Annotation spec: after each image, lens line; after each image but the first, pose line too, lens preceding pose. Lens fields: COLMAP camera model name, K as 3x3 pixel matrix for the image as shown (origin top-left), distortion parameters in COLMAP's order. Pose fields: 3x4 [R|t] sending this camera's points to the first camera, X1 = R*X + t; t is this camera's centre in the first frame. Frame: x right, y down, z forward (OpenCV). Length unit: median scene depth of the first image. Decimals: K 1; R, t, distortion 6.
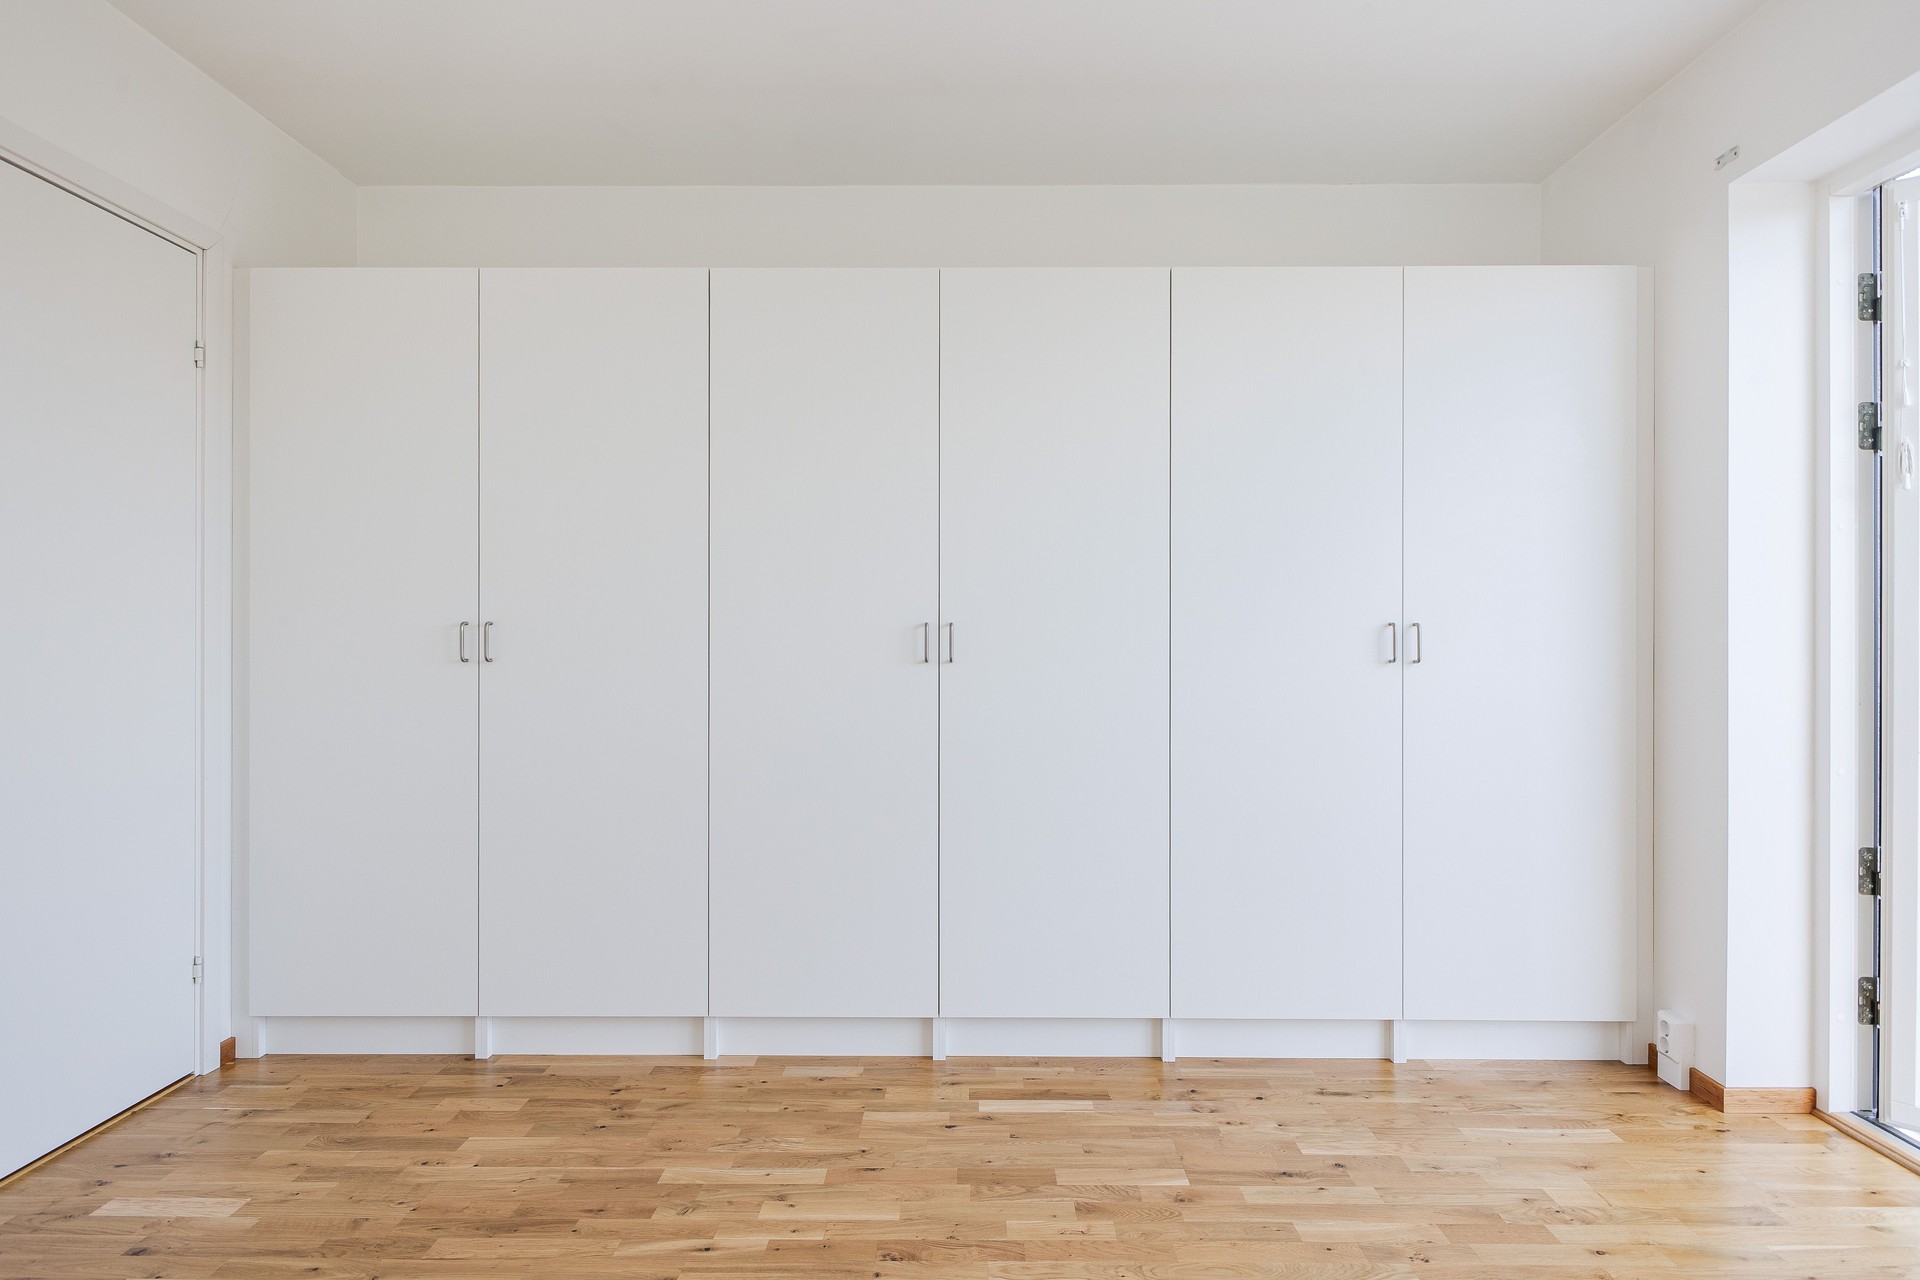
lens RADIAL K [[1063.9, 0, 962.3], [0, 1063.9, 634.5], [0, 0, 1]] dist [0.001128, 0.000168]
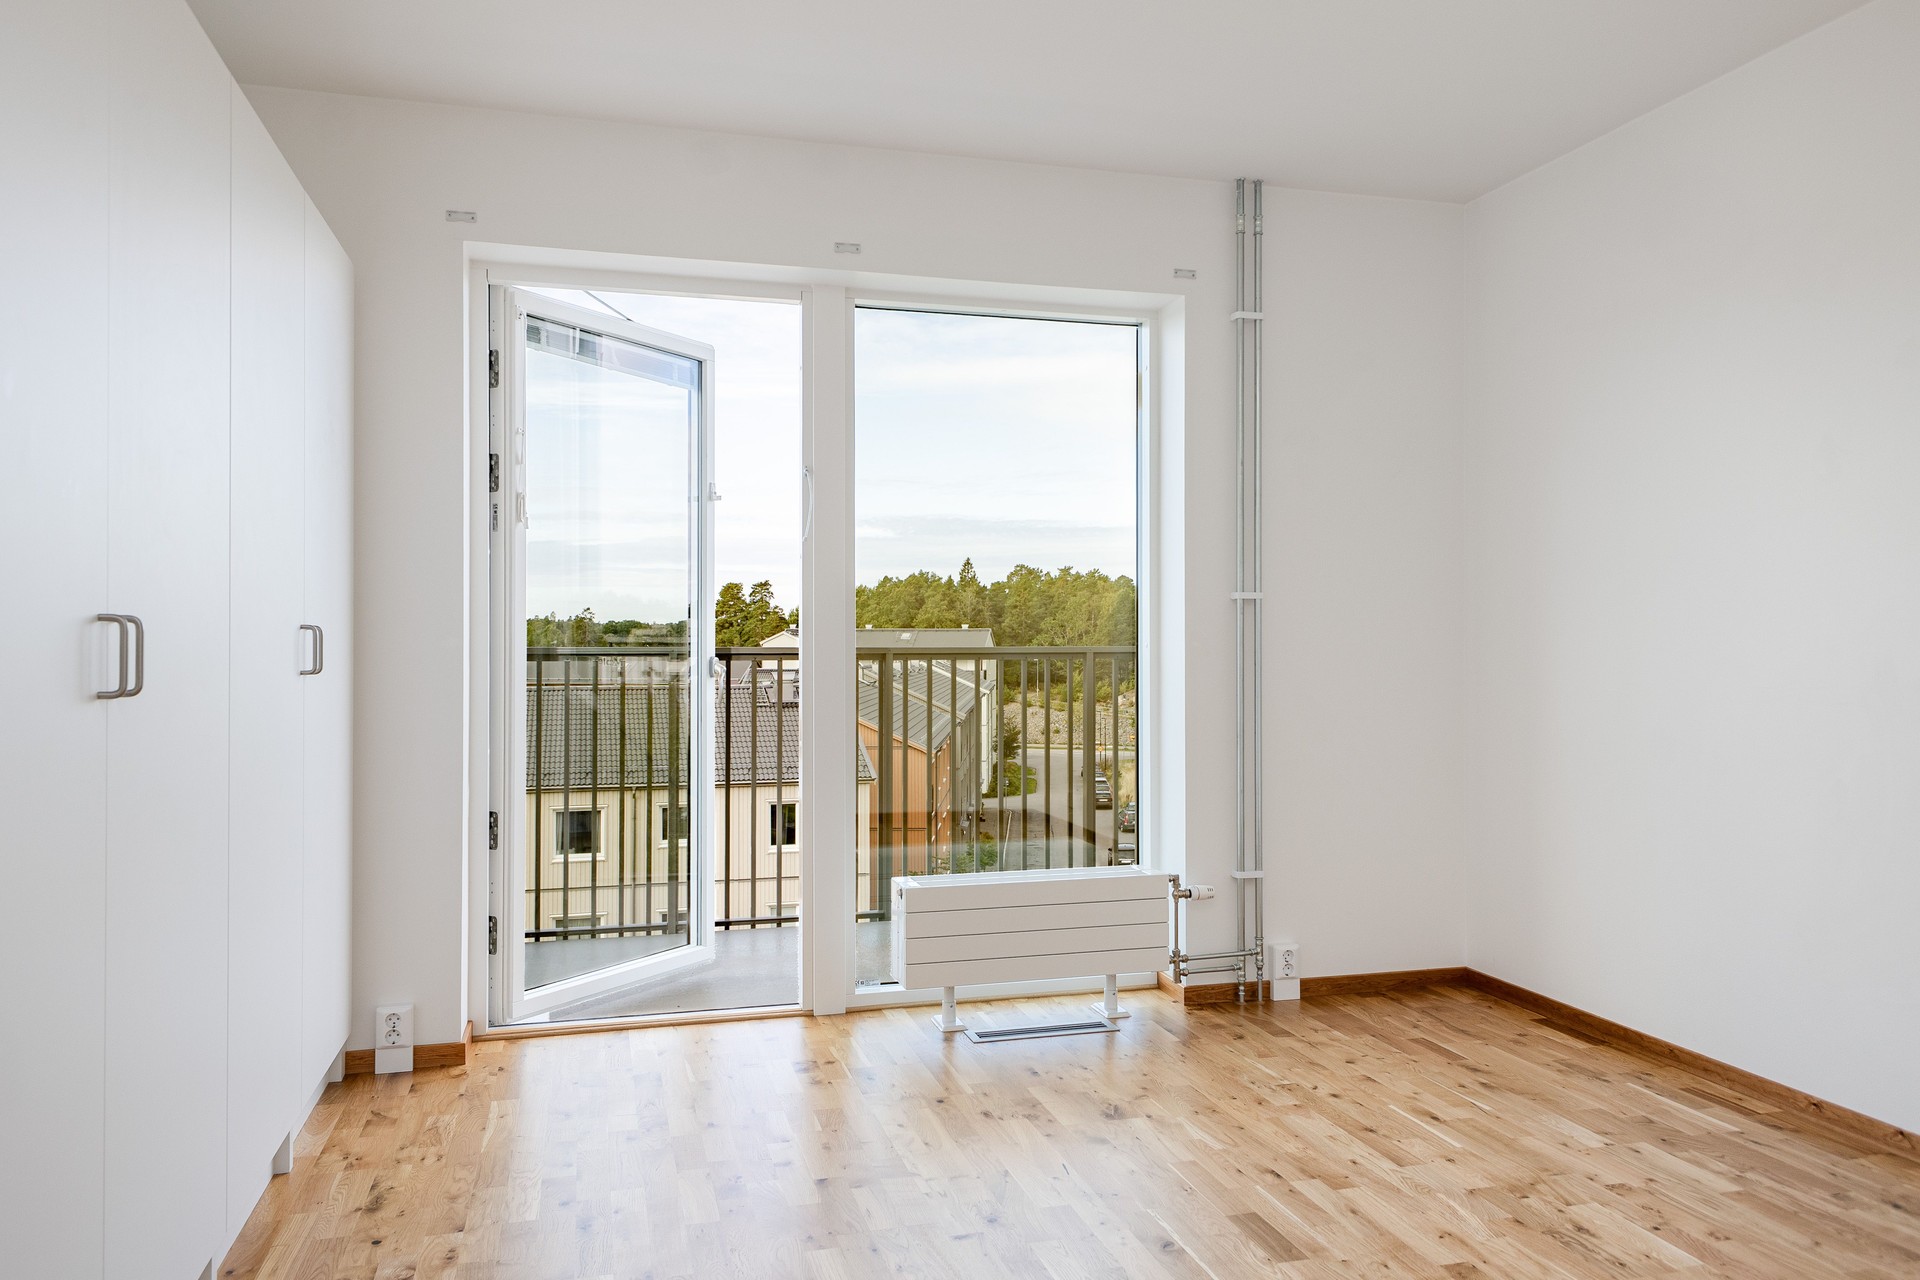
lens RADIAL K [[1306.4, 0, 961.5], [0, 1306.4, 643.5], [0, 0, 1]] dist [0.000772, 0.000041]
pose [[-0.284940, 0.000721, 0.958545, -0.740646], [-0.000993, 0.999999, -0.001048, 0.005350], [-0.958545, -0.001250, -0.284939, 0.869024]]
